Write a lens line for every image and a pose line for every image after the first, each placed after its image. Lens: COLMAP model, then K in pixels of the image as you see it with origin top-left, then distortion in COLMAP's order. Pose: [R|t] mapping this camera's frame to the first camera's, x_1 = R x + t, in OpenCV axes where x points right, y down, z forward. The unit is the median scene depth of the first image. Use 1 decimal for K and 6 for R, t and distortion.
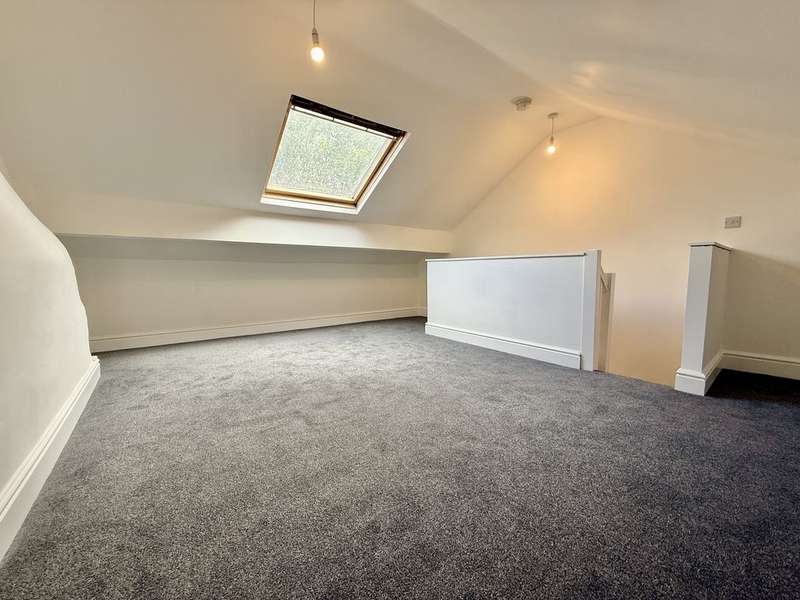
lens RADIAL K [[319.9, 0, 401.5], [0, 319.9, 299.5], [0, 0, 1]] dist [0.001295, 0.000151]
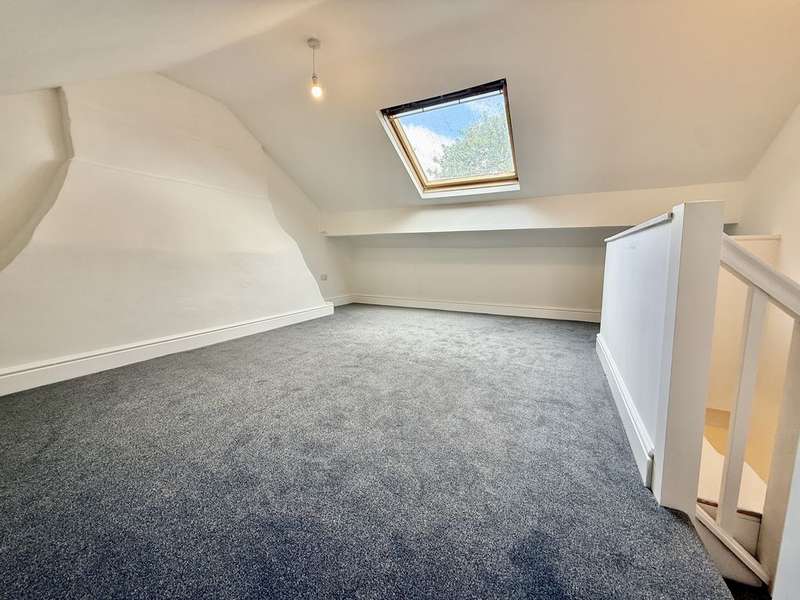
lens RADIAL K [[319.9, 0, 399.5], [0, 319.9, 299.2], [0, 0, 1]] dist [0.001295, 0.000151]
pose [[0.421404, 0.121807, -0.898656, 0.653176], [-0.081462, 0.992017, 0.096262, -0.038349], [0.903207, 0.032641, 0.427962, 0.429311]]
